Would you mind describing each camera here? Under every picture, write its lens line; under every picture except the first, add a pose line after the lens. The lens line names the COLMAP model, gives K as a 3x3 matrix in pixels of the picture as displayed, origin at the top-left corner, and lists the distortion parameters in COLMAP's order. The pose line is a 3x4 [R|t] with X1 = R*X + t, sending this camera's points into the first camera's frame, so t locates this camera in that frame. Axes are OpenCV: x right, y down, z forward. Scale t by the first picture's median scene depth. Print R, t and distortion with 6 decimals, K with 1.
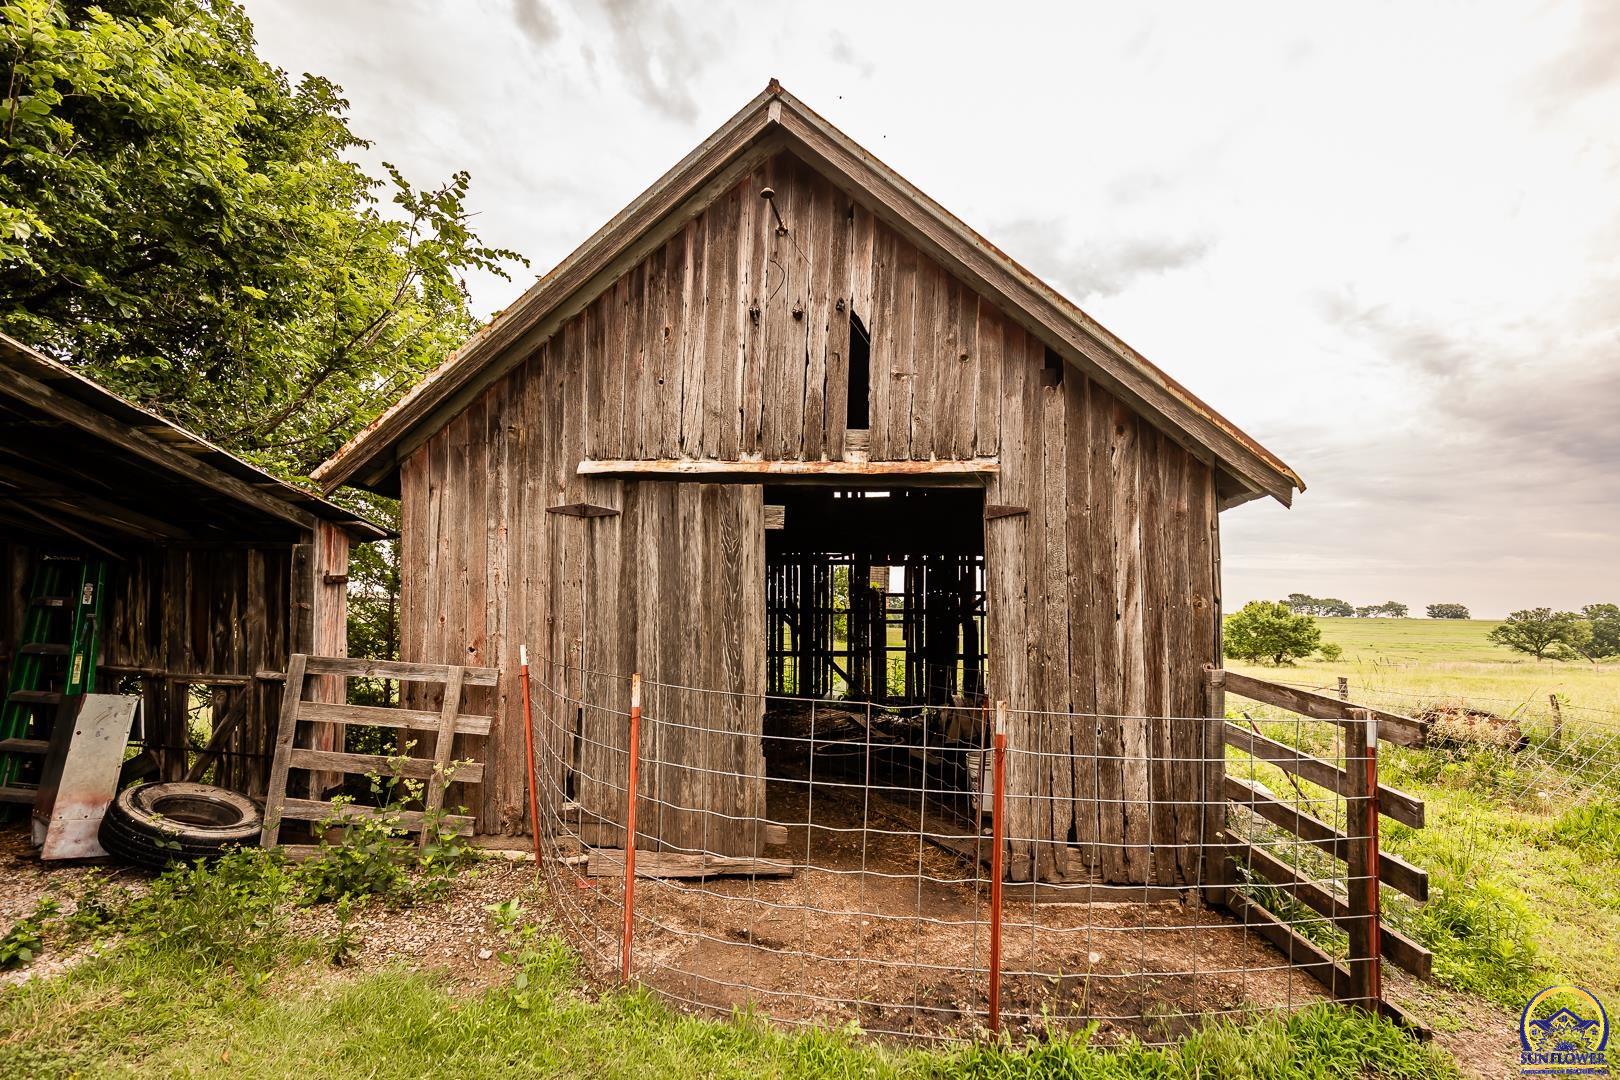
lens RADIAL K [[742.8, 0, 804.6], [0, 742.8, 581.1], [0, 0, 1]] dist [0.006337, 0.000114]
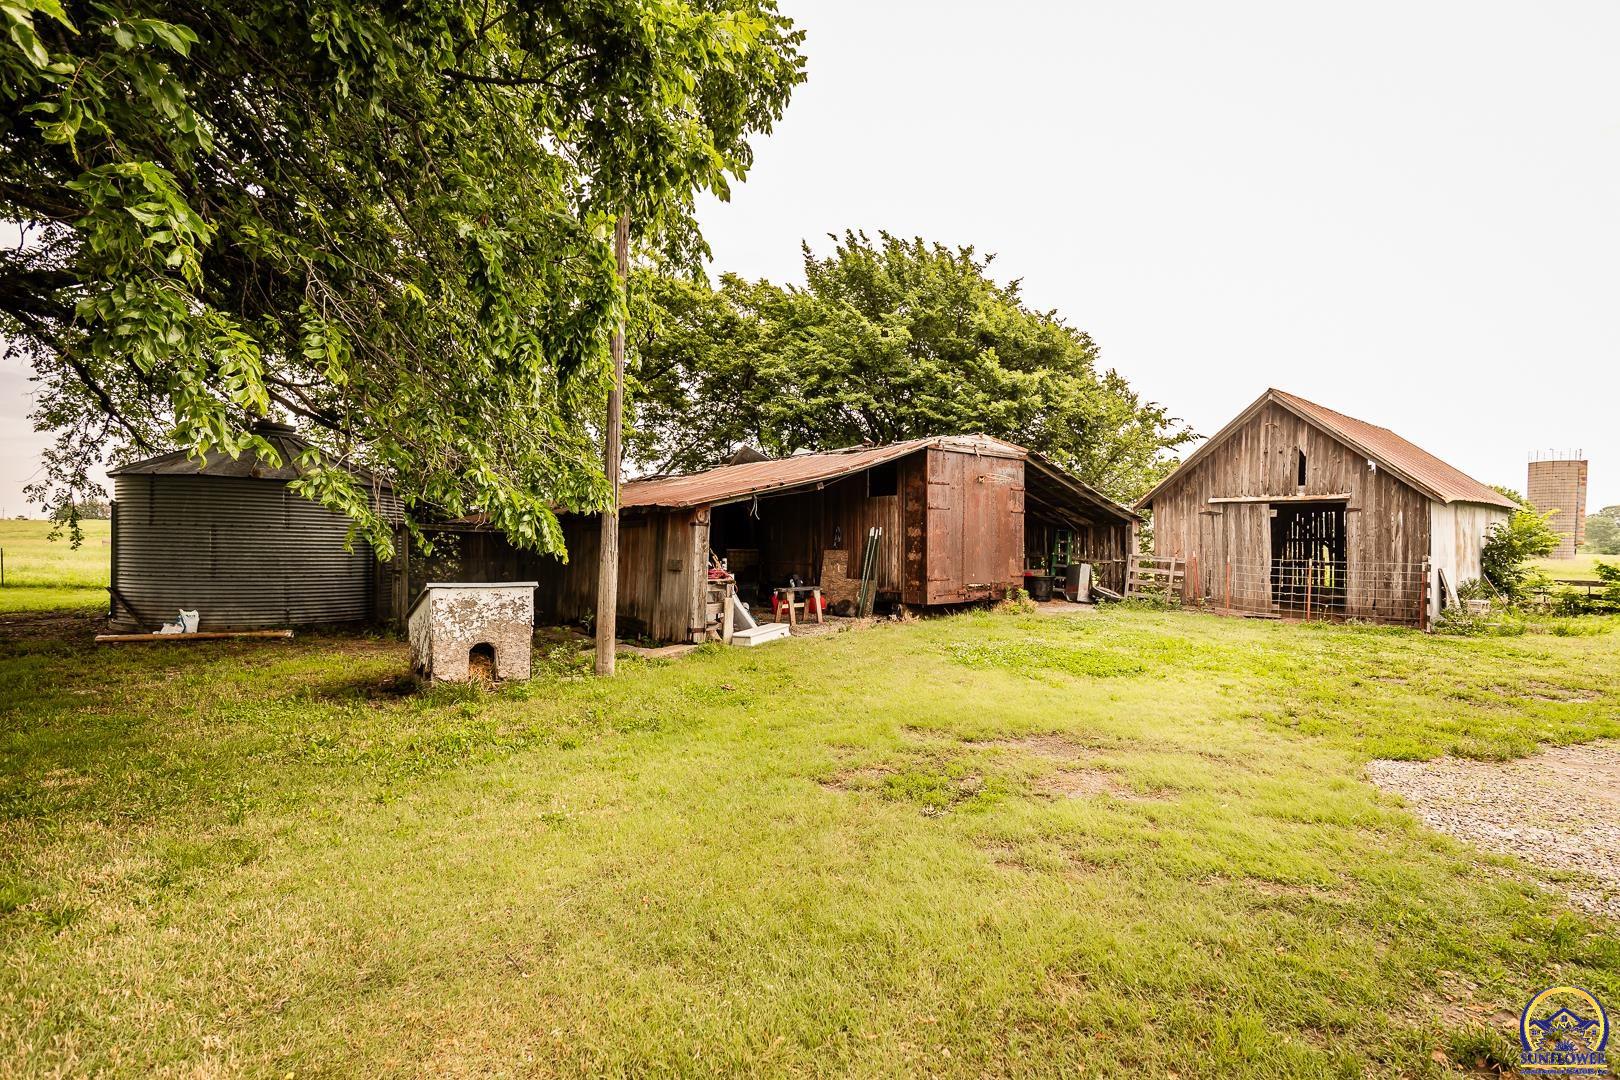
lens RADIAL K [[742.8, 0, 813.3], [0, 742.8, 560.9], [0, 0, 1]] dist [0.006337, 0.000114]
pose [[0.749999, -0.001842, -0.661437, 0.623717], [0.045492, 0.997772, 0.048805, -0.128734], [0.659873, -0.066694, 0.748411, -2.901446]]
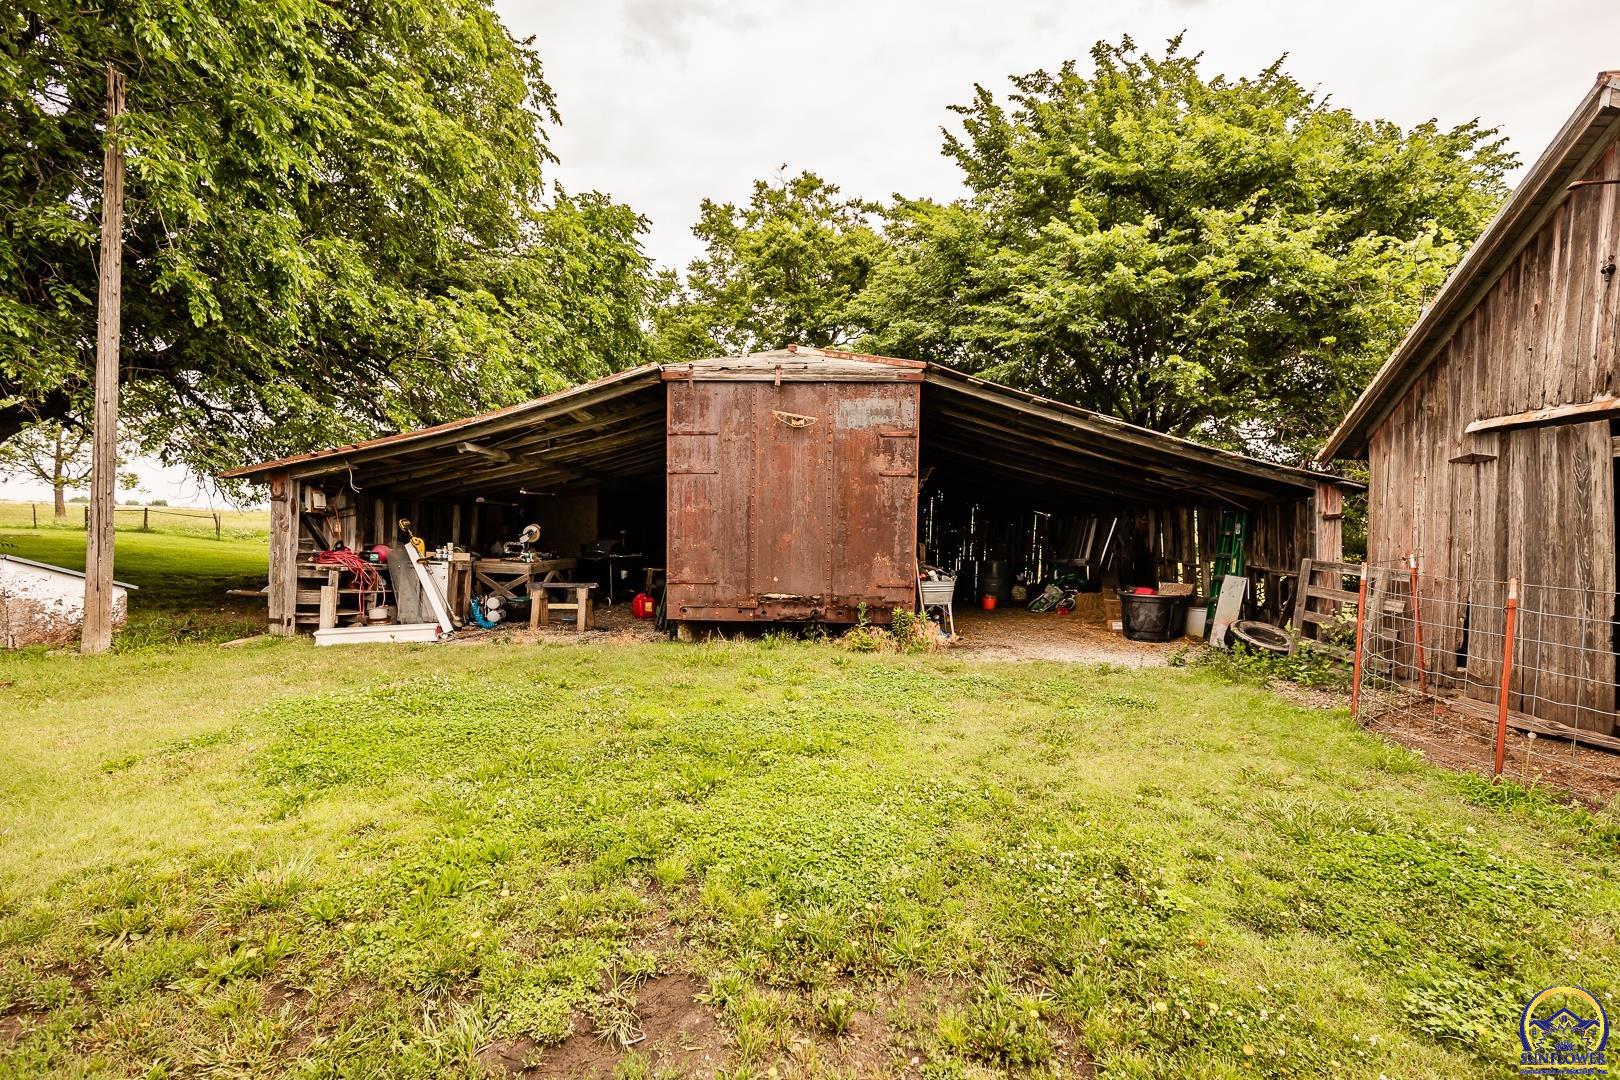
lens RADIAL K [[742.8, 0, 820.9], [0, 742.8, 571.1], [0, 0, 1]] dist [0.006337, 0.000114]
pose [[0.101225, 0.030436, -0.994398, 0.976728], [0.036296, 0.998754, 0.034264, 0.022049], [0.994201, -0.039561, 0.099994, -0.348683]]
